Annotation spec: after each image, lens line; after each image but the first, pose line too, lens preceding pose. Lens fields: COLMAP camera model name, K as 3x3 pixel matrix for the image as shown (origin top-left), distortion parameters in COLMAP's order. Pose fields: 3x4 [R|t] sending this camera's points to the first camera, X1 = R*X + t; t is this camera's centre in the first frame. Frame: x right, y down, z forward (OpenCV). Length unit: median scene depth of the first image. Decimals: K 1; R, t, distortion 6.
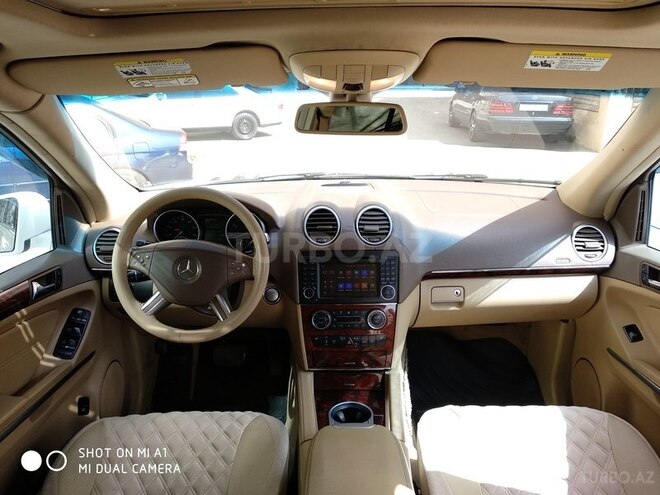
lens RADIAL K [[510.0, 0, 330.0], [0, 510.0, 247.5], [0, 0, 1]] dist [0.053312, -0.073203]
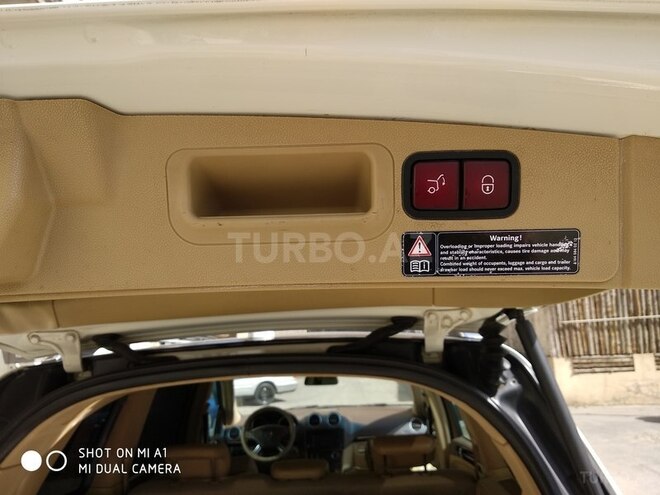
lens RADIAL K [[510.0, 0, 330.0], [0, 510.0, 247.5], [0, 0, 1]] dist [0.053312, -0.073203]
pose [[0.999169, -0.038815, -0.012403, 0.136459], [0.027793, 0.871748, -0.489165, 0.497930], [0.029800, 0.488414, 0.872103, -1.856055]]
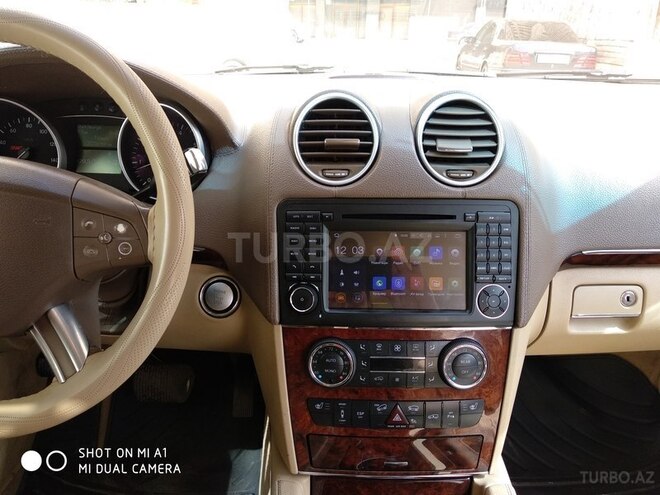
lens RADIAL K [[510.0, 0, 330.0], [0, 510.0, 247.5], [0, 0, 1]] dist [0.053312, -0.073203]
pose [[0.999731, 0.018195, 0.014383, -0.025034], [-0.019156, 0.997376, 0.069818, 0.017543], [-0.013075, -0.070074, 0.997456, 0.573795]]
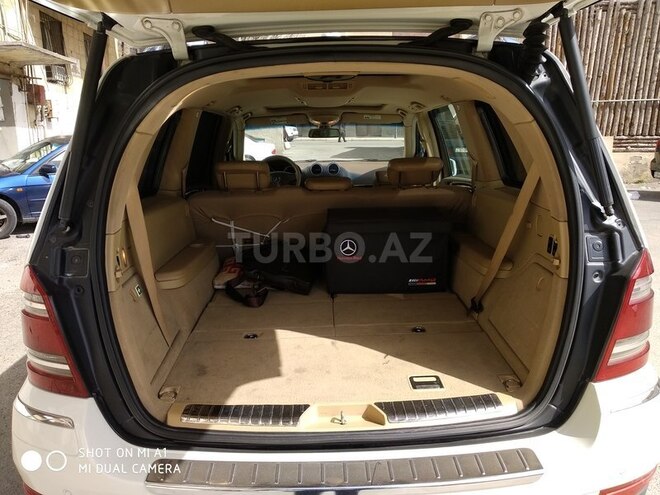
lens RADIAL K [[510.0, 0, 330.0], [0, 510.0, 247.5], [0, 0, 1]] dist [0.053312, -0.073203]
pose [[0.998924, -0.020562, 0.041572, -0.071906], [0.024666, 0.994606, -0.100751, 0.731322], [-0.039276, 0.101668, 0.994043, -2.000516]]
